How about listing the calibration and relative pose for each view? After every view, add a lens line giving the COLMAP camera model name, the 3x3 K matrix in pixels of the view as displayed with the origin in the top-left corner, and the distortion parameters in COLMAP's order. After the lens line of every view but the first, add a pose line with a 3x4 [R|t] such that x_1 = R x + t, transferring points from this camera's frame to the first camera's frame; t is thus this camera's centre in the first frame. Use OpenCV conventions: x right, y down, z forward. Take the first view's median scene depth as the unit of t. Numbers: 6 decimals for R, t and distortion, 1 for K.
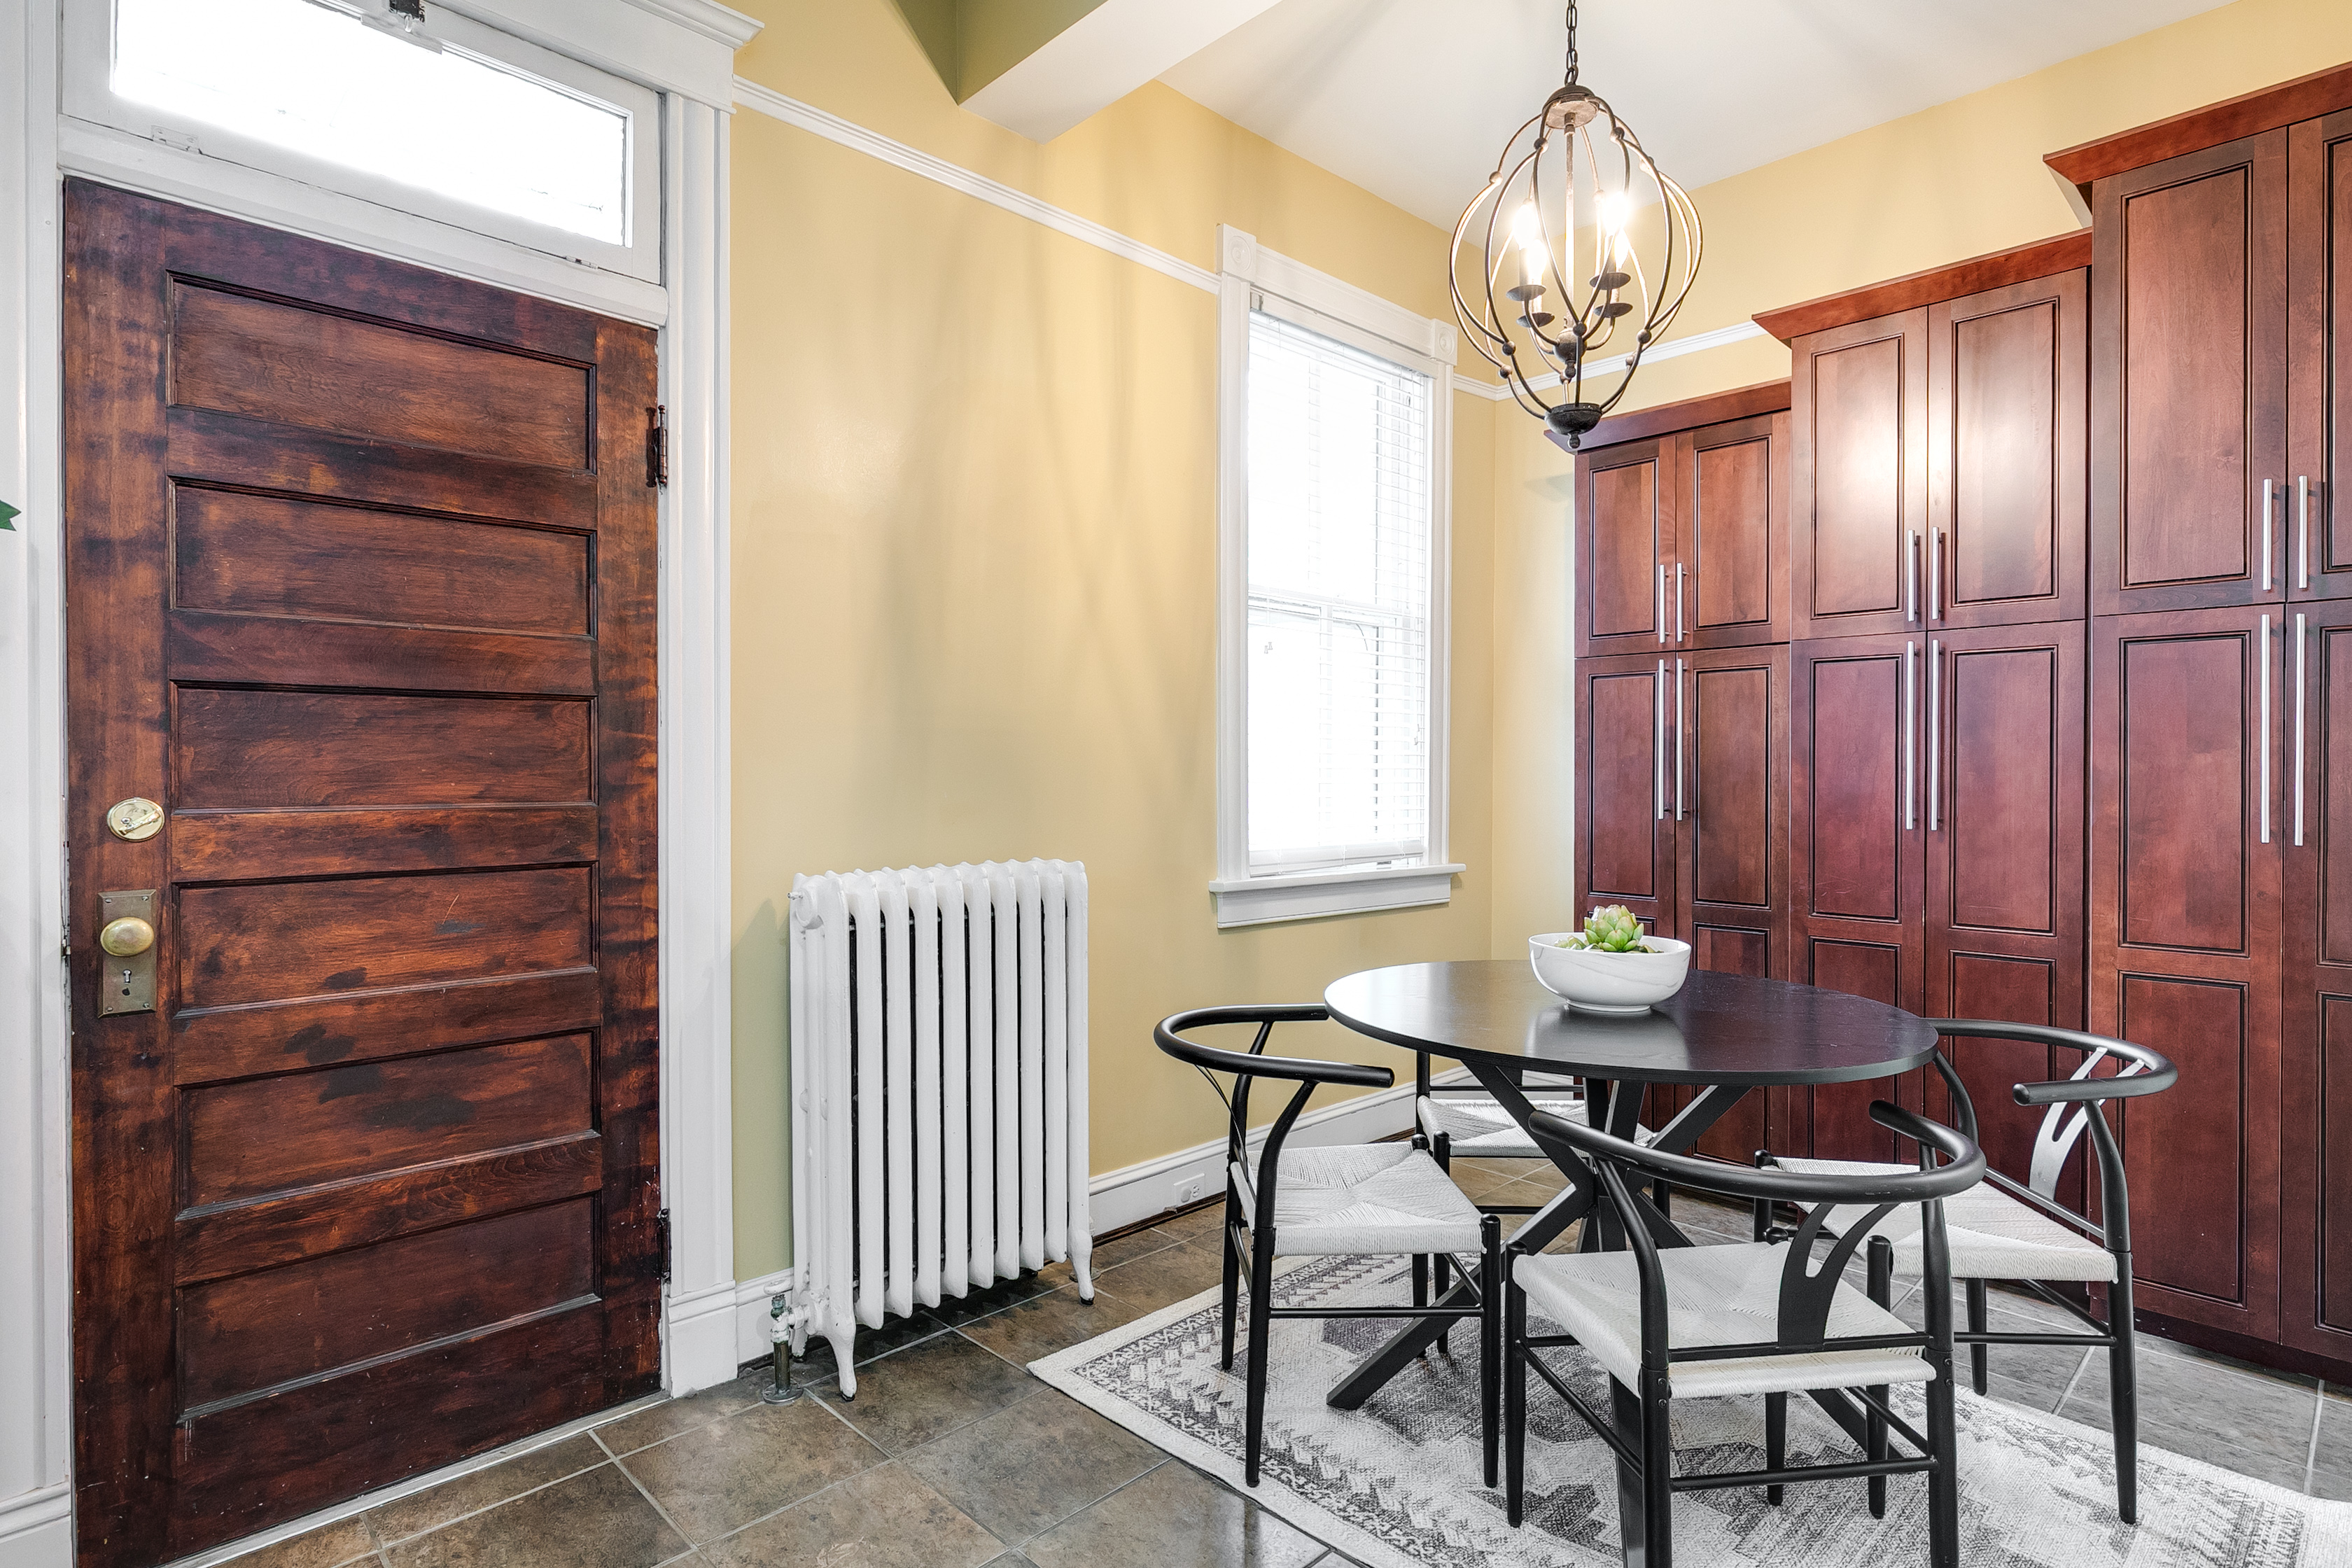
lens RADIAL K [[1219.4, 0, 1193.2], [0, 1219.4, 784.1], [0, 0, 1]] dist [-0.004757, 0.001366]
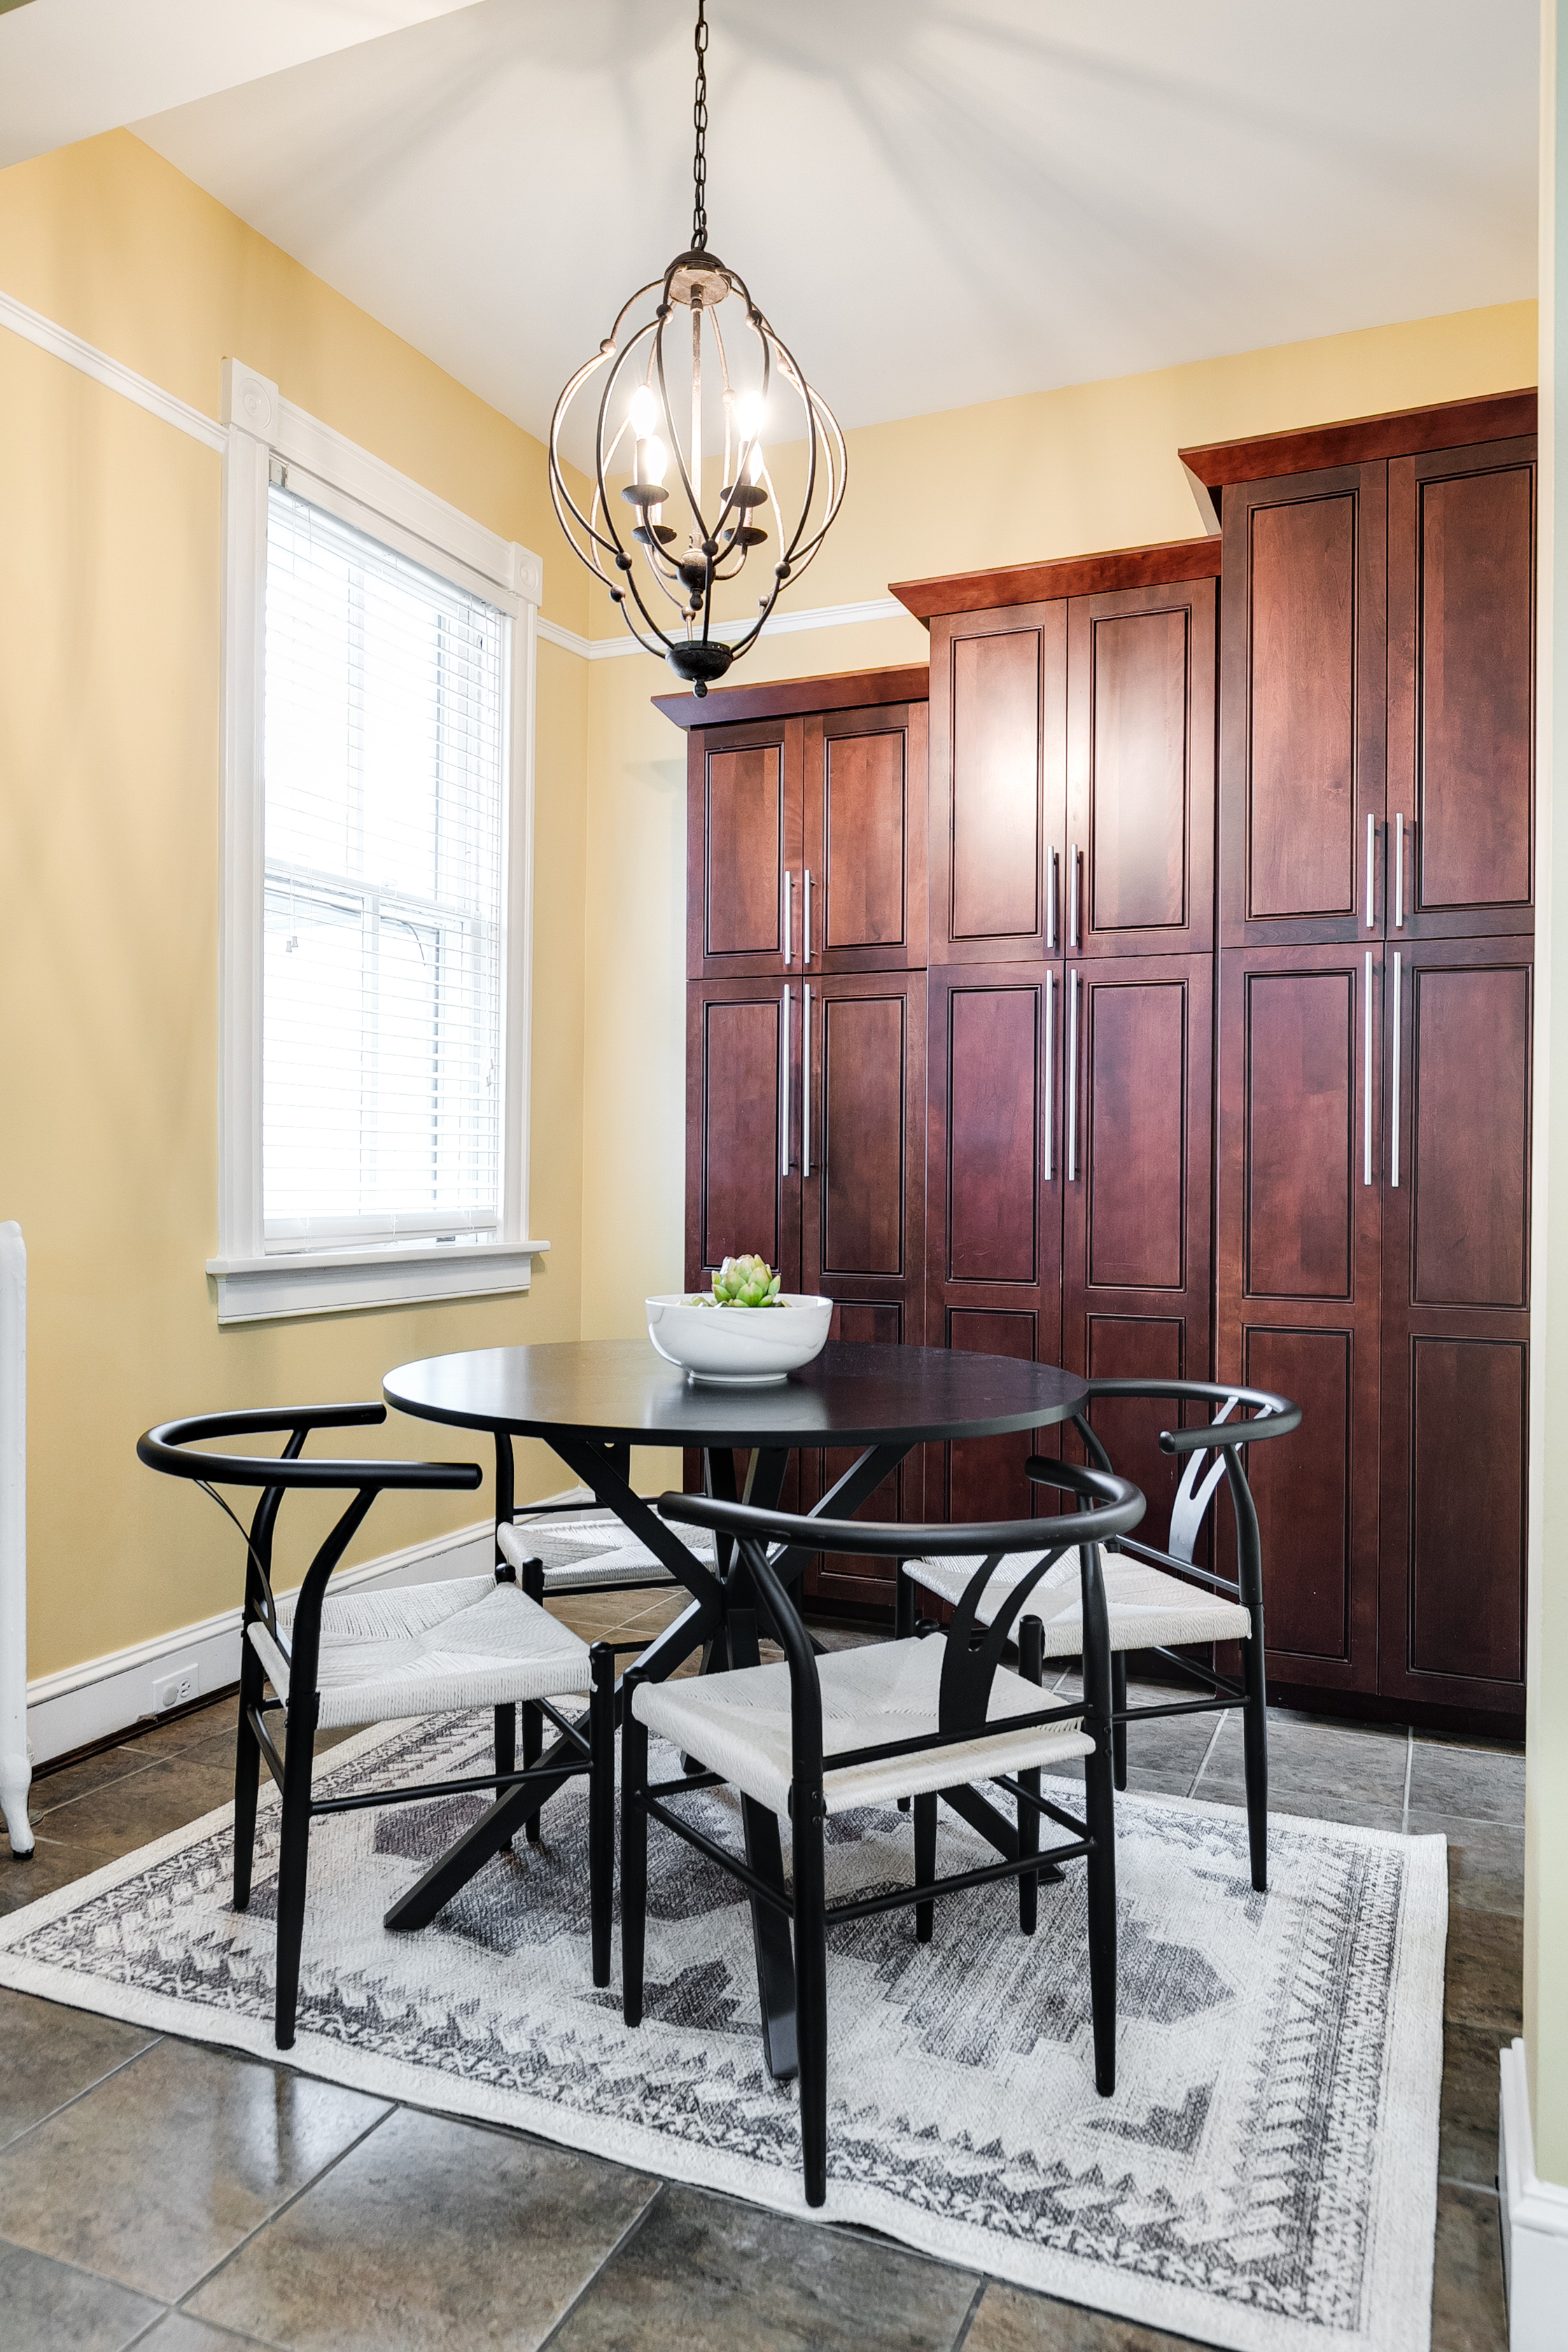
lens RADIAL K [[1559.2, 0, 796.4], [0, 1559.2, 1175.1], [0, 0, 1]] dist [-0.003070, -0.000631]
pose [[0.924987, 0.003933, 0.379979, -0.020737], [-0.003307, 0.999992, -0.002301, 0.042723], [-0.379985, 0.000872, 0.924992, 0.012261]]
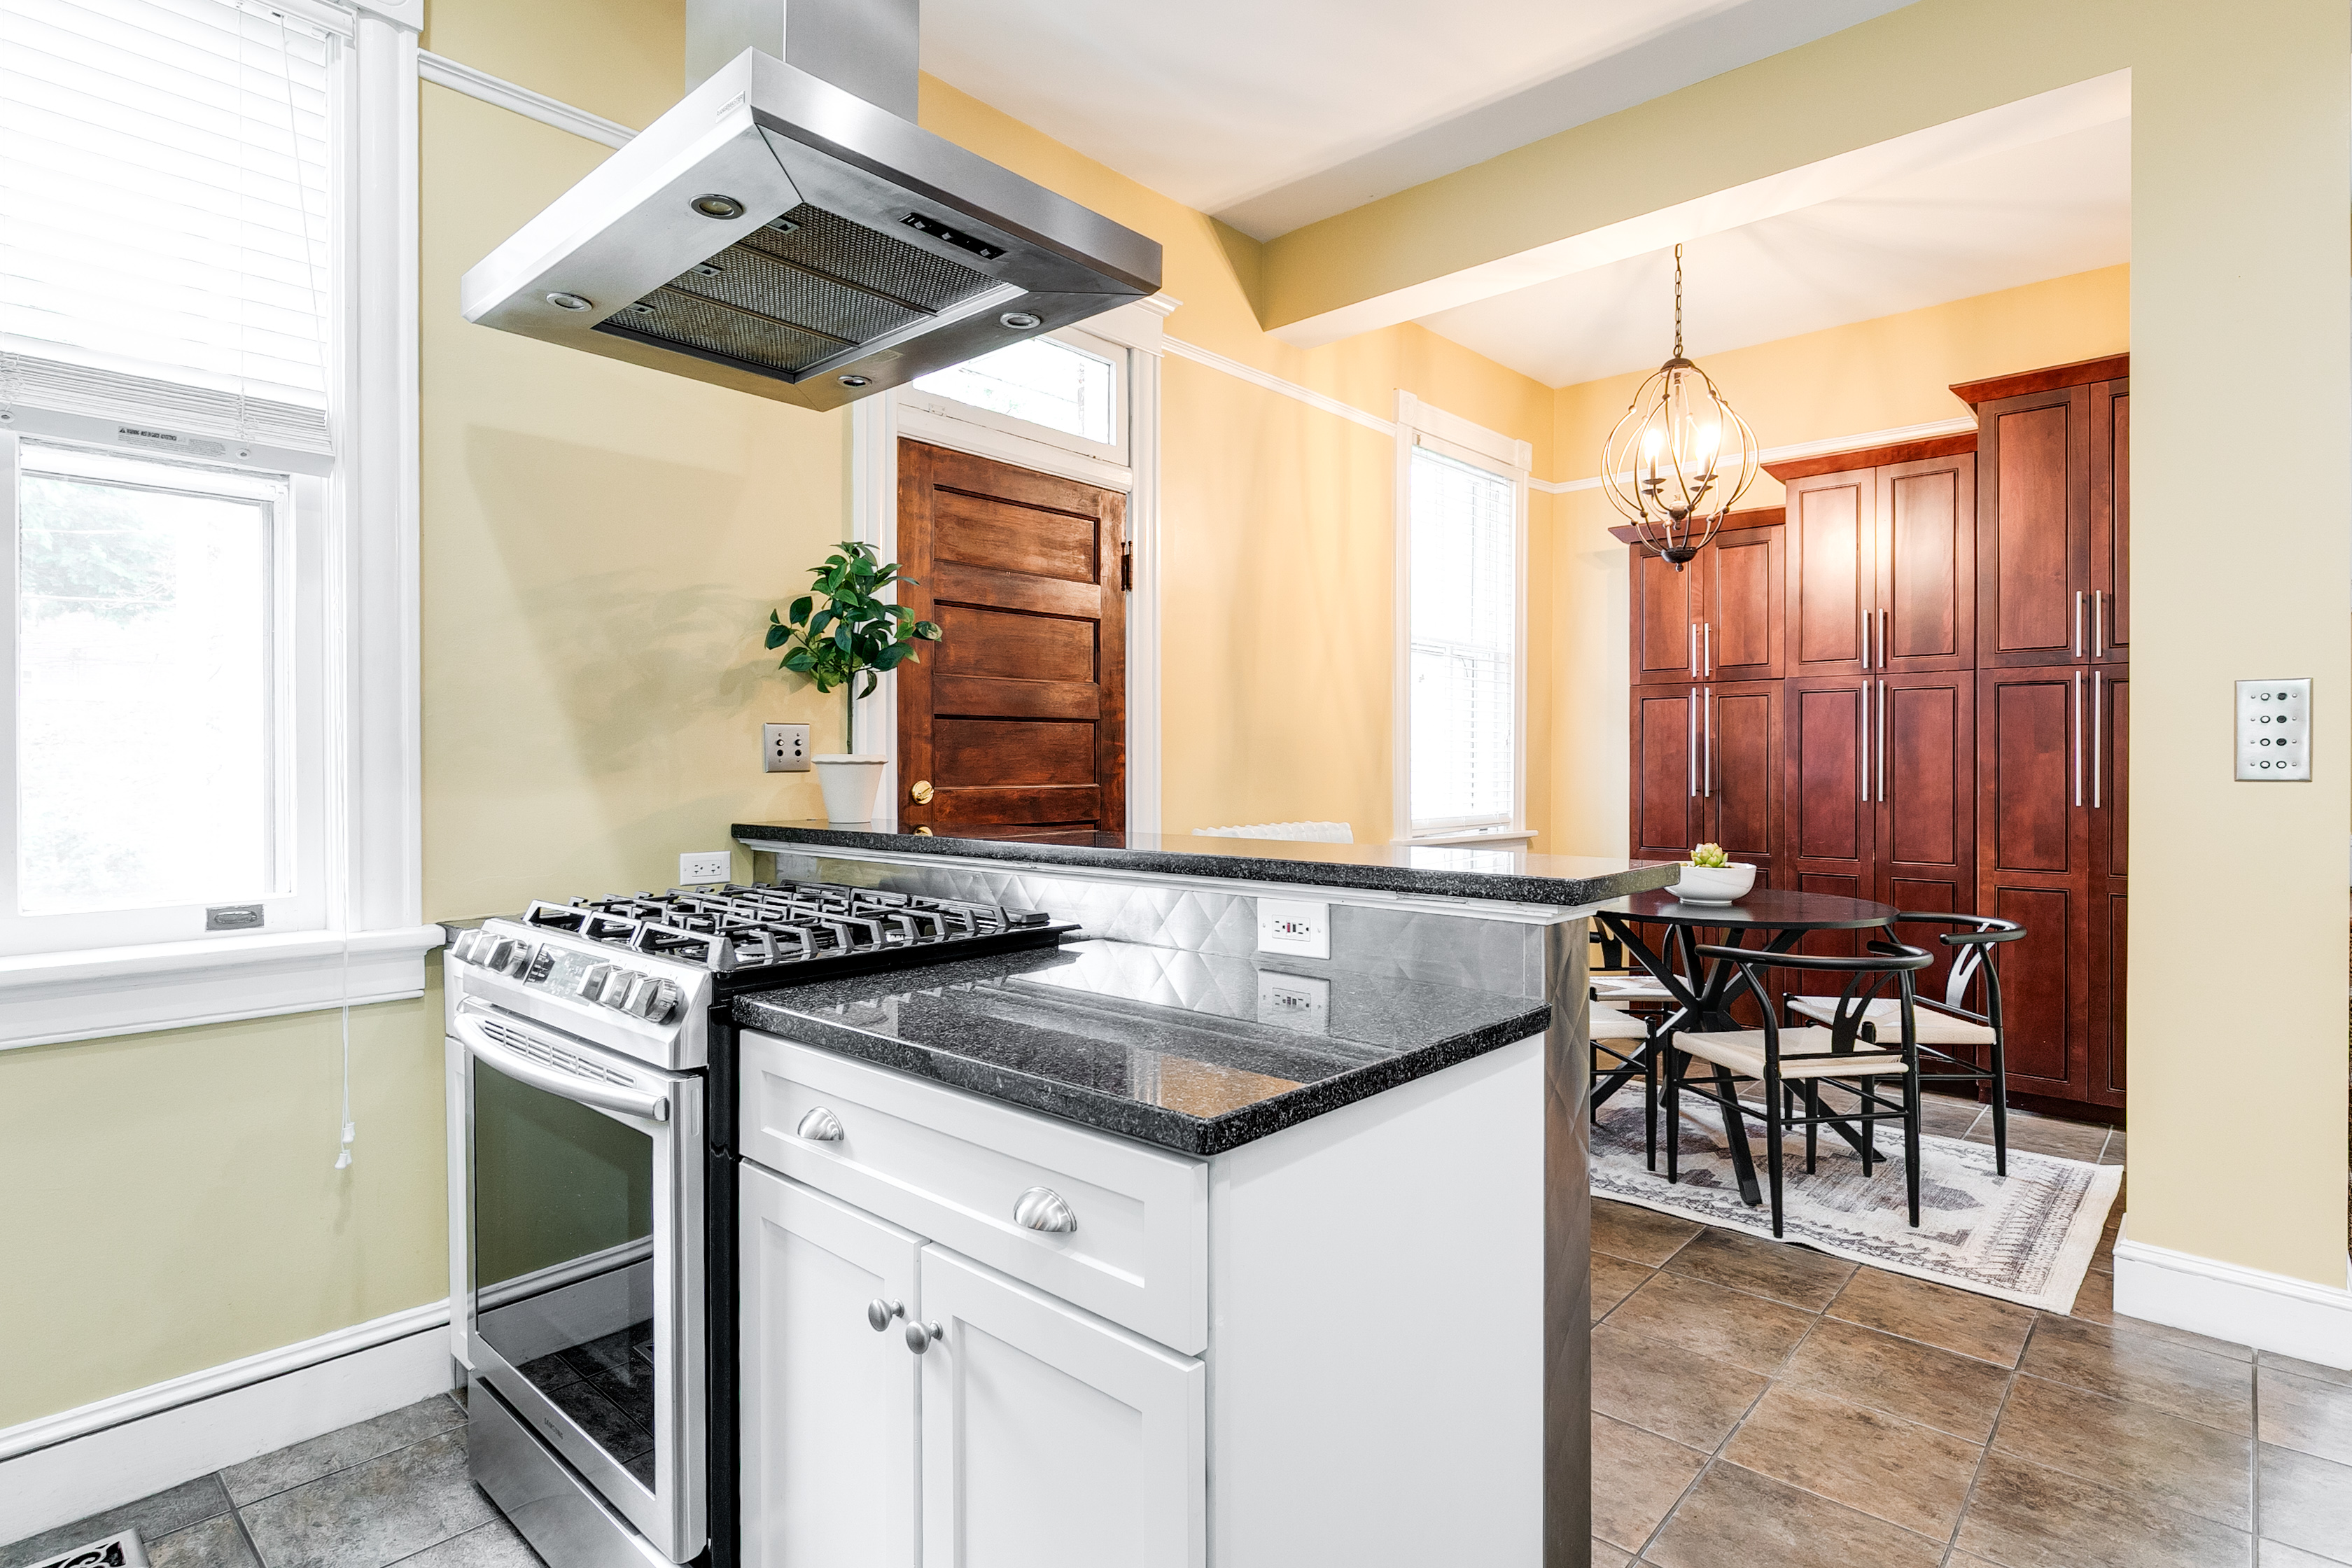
lens RADIAL K [[1192.3, 0, 1166.1], [0, 1192.3, 772.4], [0, 0, 1]] dist [-0.003308, -0.001512]
pose [[0.999013, -0.001770, 0.044391, -0.438648], [0.001885, 0.999995, -0.002547, 0.003213], [-0.044386, 0.002628, 0.999011, -0.568624]]
